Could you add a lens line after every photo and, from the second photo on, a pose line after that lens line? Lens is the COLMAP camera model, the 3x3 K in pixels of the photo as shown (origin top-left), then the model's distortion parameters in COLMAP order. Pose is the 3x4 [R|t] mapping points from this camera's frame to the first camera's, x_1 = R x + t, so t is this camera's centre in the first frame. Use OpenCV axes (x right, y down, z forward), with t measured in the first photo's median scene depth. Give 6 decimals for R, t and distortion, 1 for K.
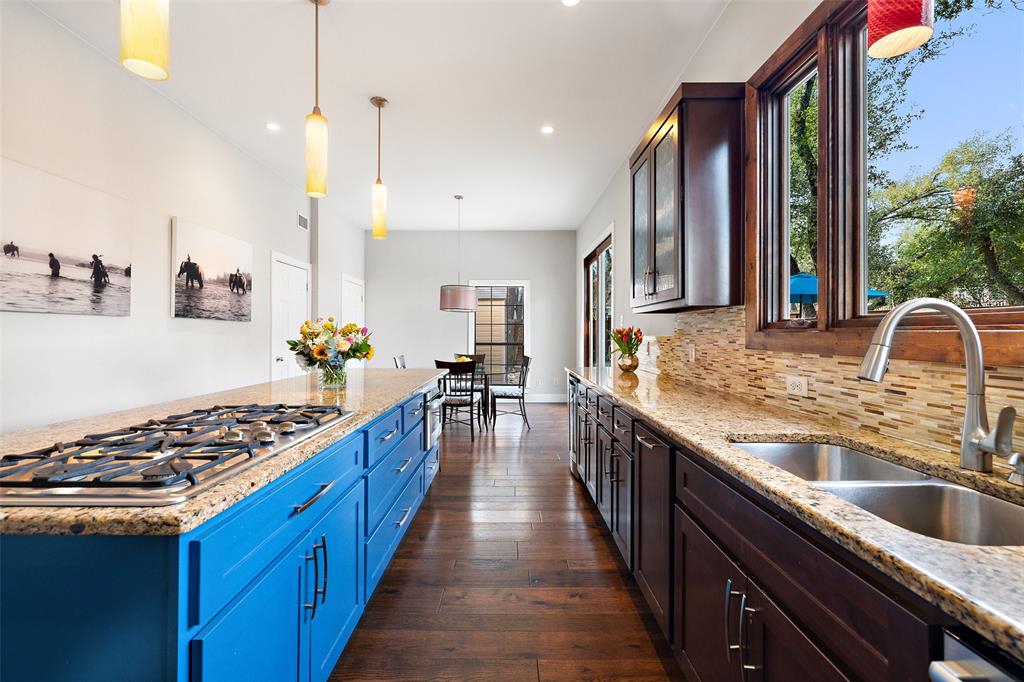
lens RADIAL K [[431.0, 0, 509.6], [0, 431.0, 332.3], [0, 0, 1]] dist [-0.000822, 0.000340]
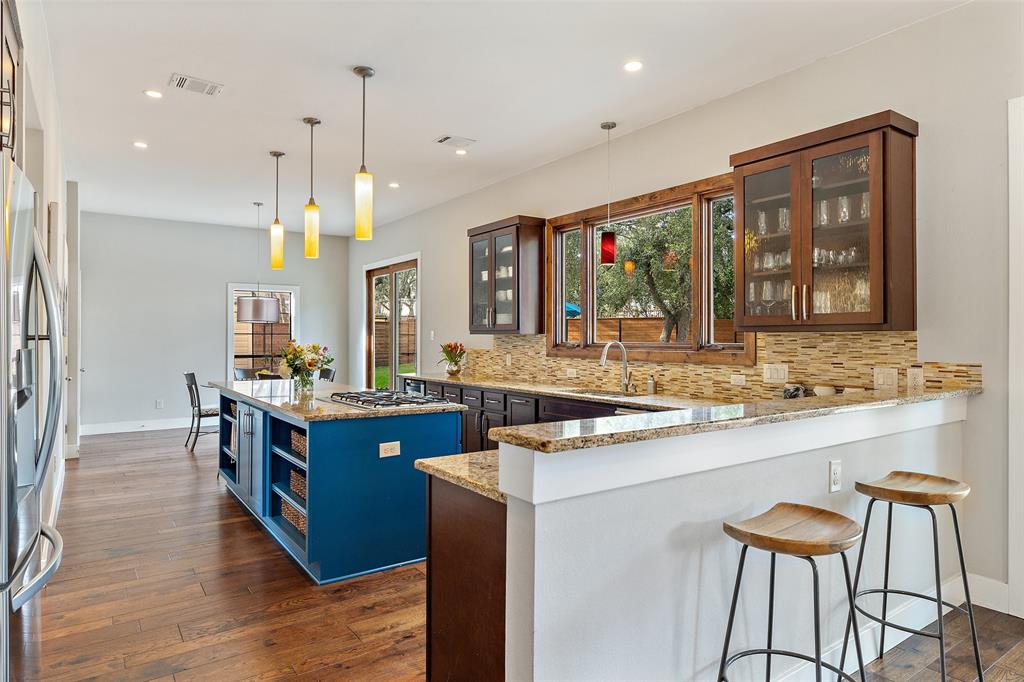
lens RADIAL K [[610.3, 0, 513.2], [0, 610.3, 338.8], [0, 0, 1]] dist [-0.000978, -0.000055]
pose [[0.822163, -0.005410, 0.569226, -1.320561], [0.001836, 0.999975, 0.006853, -0.071709], [-0.569249, -0.004589, 0.822153, -1.362209]]
